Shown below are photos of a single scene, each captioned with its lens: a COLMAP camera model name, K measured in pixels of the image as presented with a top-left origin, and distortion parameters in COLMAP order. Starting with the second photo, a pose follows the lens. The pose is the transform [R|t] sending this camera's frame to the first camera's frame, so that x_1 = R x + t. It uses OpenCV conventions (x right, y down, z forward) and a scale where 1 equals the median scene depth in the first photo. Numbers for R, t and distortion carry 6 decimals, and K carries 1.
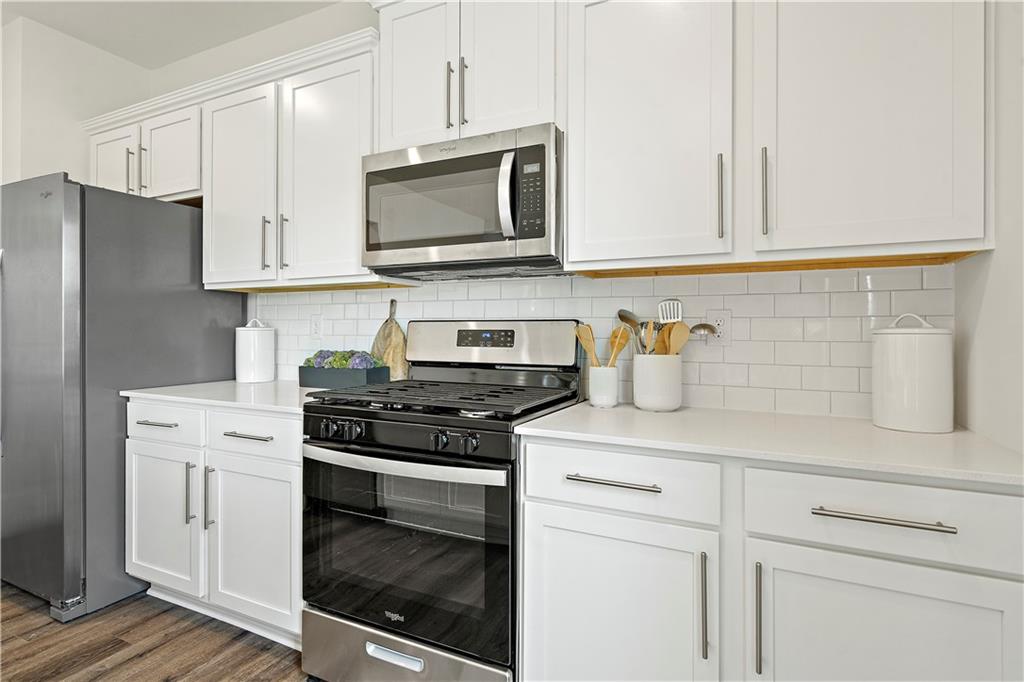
lens RADIAL K [[524.7, 0, 506.0], [0, 524.7, 324.5], [0, 0, 1]] dist [0.002305, 0.000898]
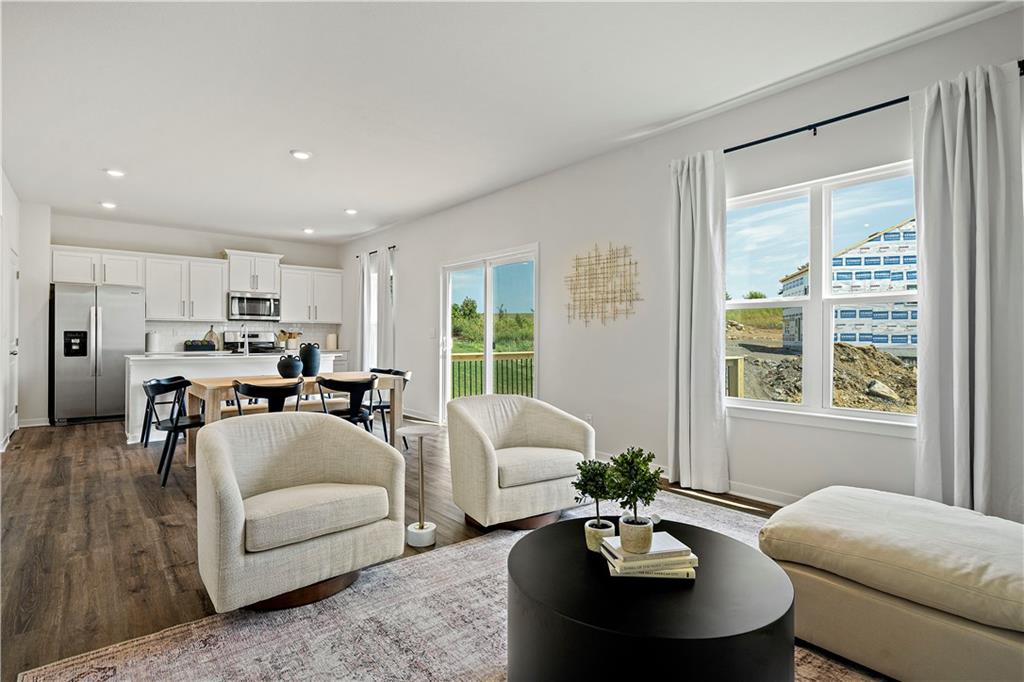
lens RADIAL K [[519.1, 0, 510.2], [0, 519.1, 337.1], [0, 0, 1]] dist [0.002400, 0.000178]
pose [[0.402219, -0.003081, 0.915538, -3.503899], [-0.012453, 0.999883, 0.008836, -0.032048], [-0.915459, -0.014955, 0.402134, -2.992235]]
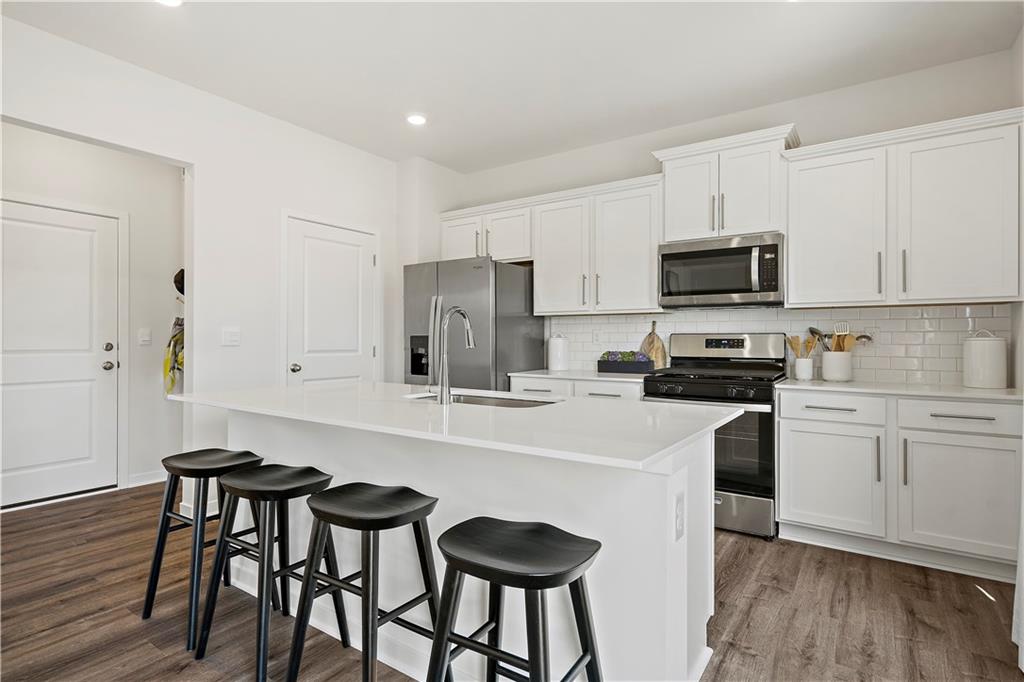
lens RADIAL K [[519.1, 0, 510.2], [0, 519.1, 337.1], [0, 0, 1]] dist [0.002400, 0.000178]
pose [[0.990810, -0.002762, -0.135231, -0.609617], [0.003886, 0.999960, 0.008051, -0.014685], [0.135204, -0.008503, 0.990781, -0.982470]]
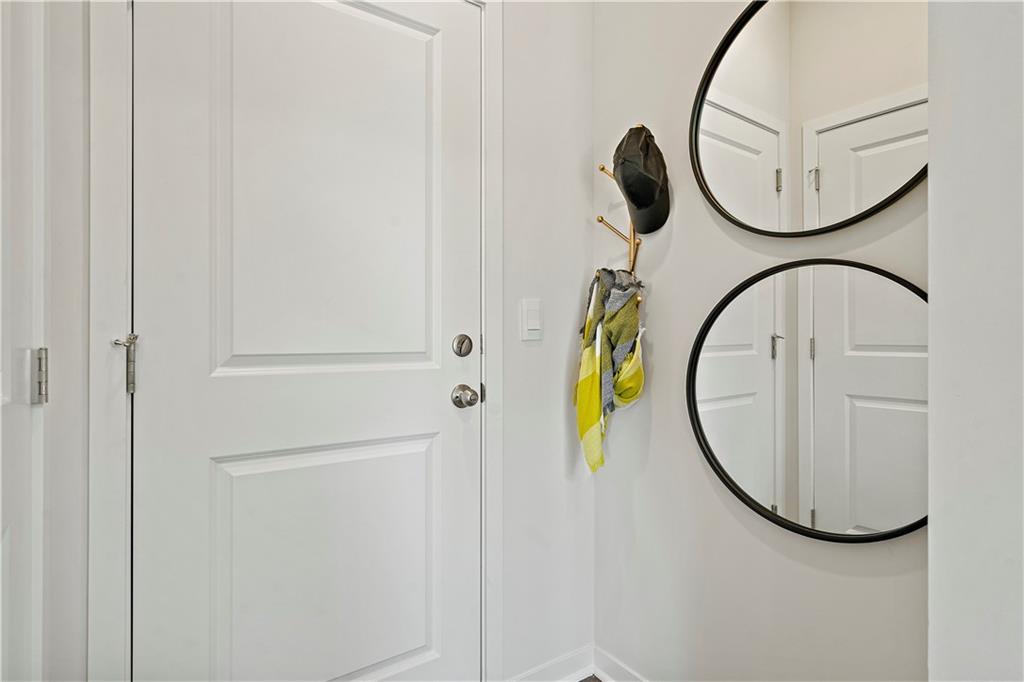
lens RADIAL K [[519.1, 0, 510.2], [0, 519.1, 337.1], [0, 0, 1]] dist [0.002400, 0.000178]
pose [[0.882934, -0.003484, -0.469484, -2.153983], [0.006841, 0.999962, 0.005445, 0.020593], [0.469447, -0.008019, 0.882924, 0.286801]]
